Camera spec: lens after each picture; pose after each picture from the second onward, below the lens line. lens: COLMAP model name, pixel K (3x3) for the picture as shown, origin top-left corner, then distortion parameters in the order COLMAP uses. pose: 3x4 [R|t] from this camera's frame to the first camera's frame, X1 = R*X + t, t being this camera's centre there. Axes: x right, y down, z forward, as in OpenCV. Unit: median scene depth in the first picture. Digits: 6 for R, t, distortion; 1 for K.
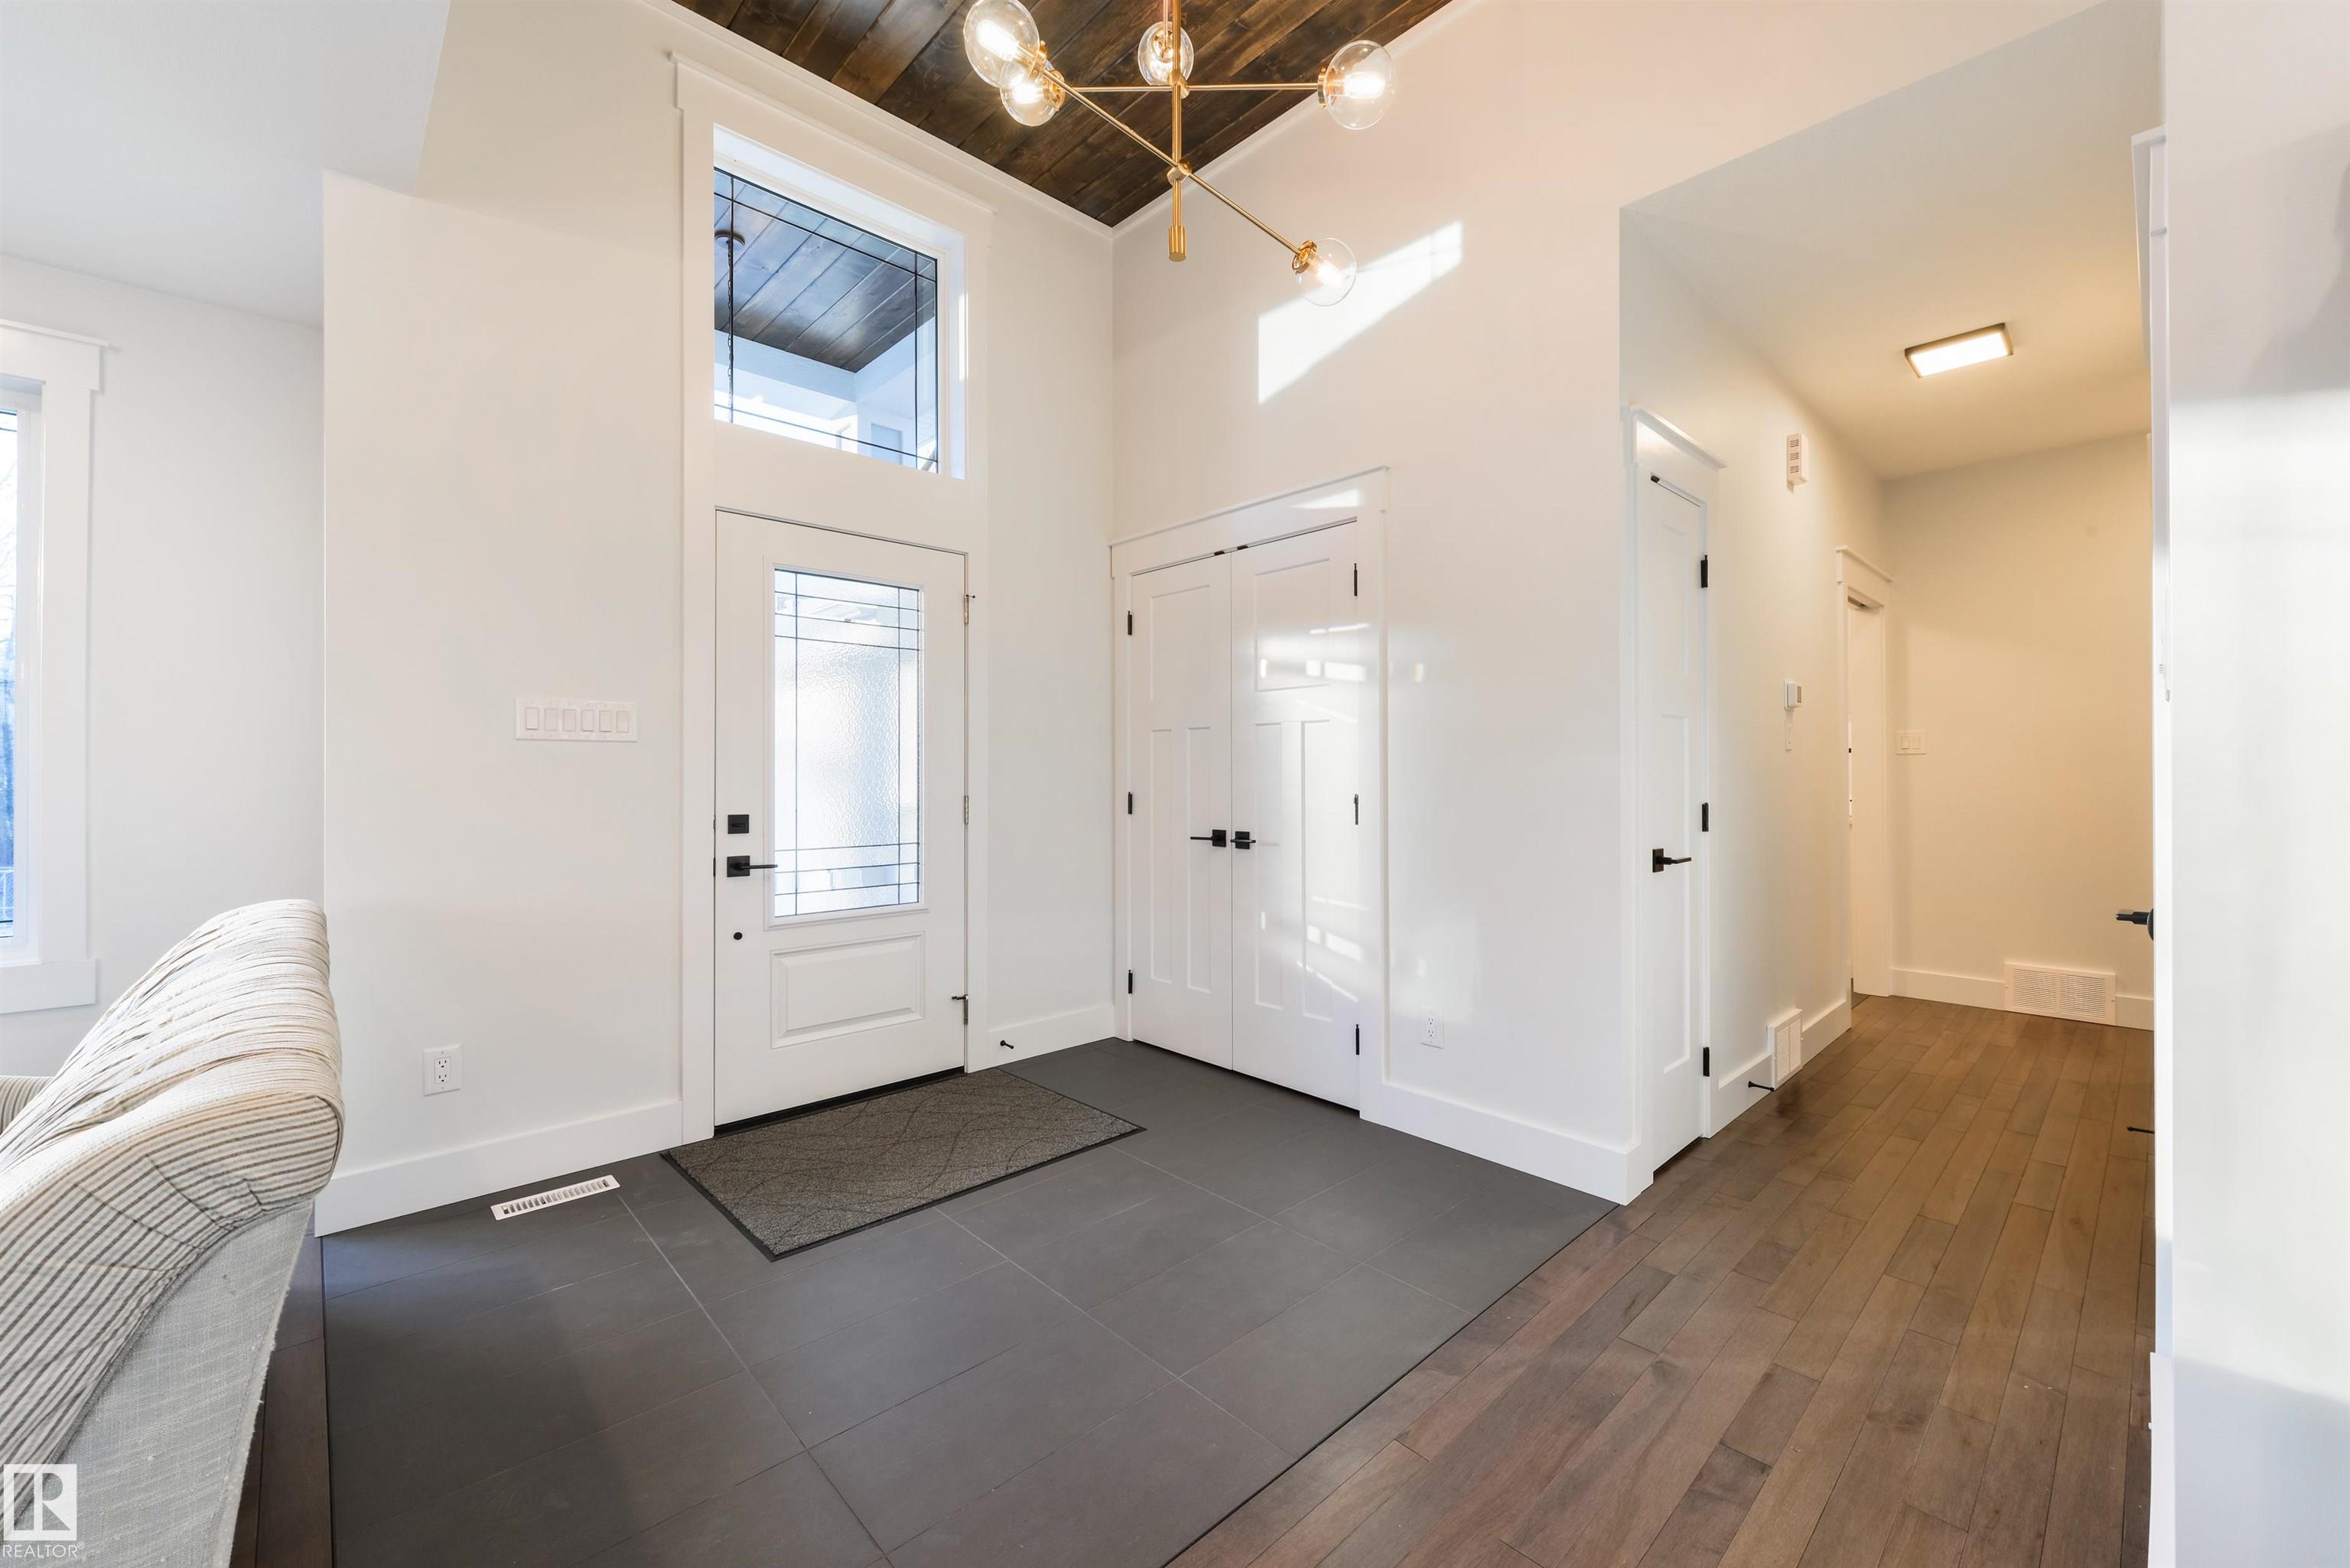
lens RADIAL K [[935.2, 0, 1182.1], [0, 935.2, 774.4], [0, 0, 1]] dist [0.002270, -0.000351]
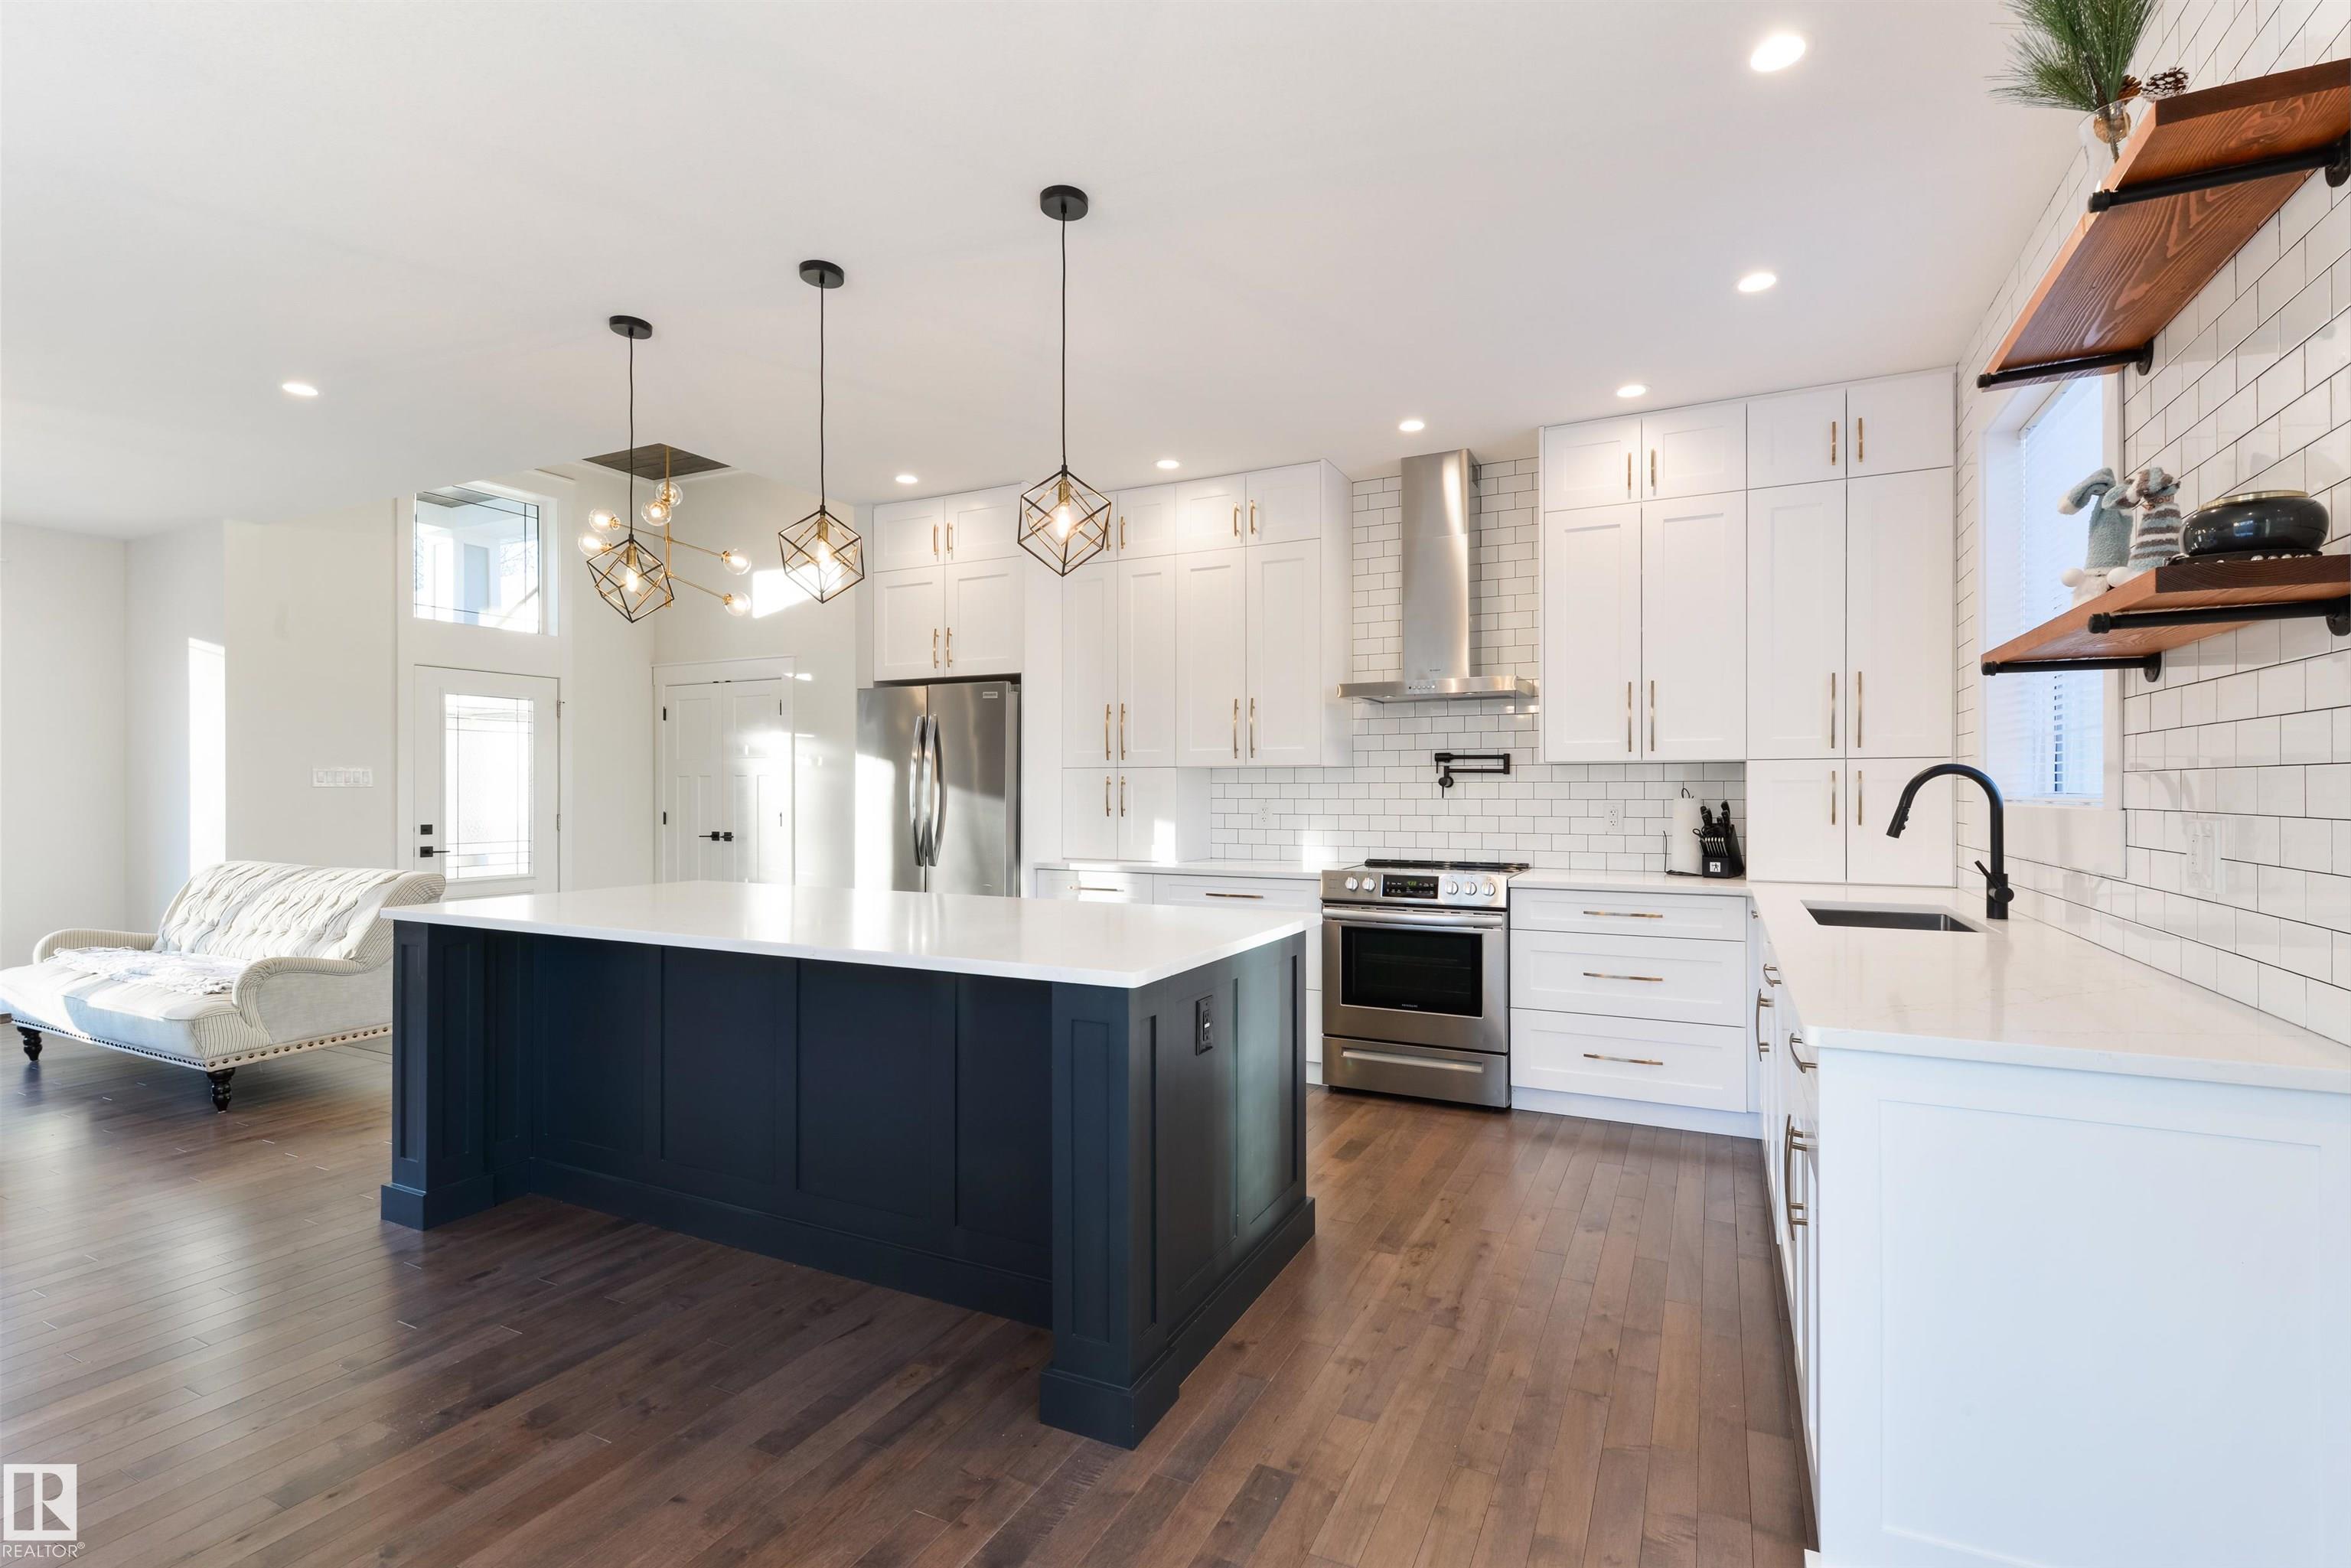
lens RADIAL K [[1053.0, 0, 1198.4], [0, 1053.0, 791.6], [0, 0, 1]] dist [0.005718, -0.000195]
pose [[0.933289, 0.001423, 0.359124, 0.191767], [-0.000915, 0.999998, -0.001584, -0.019196], [-0.359126, 0.001149, 0.933288, -1.372166]]
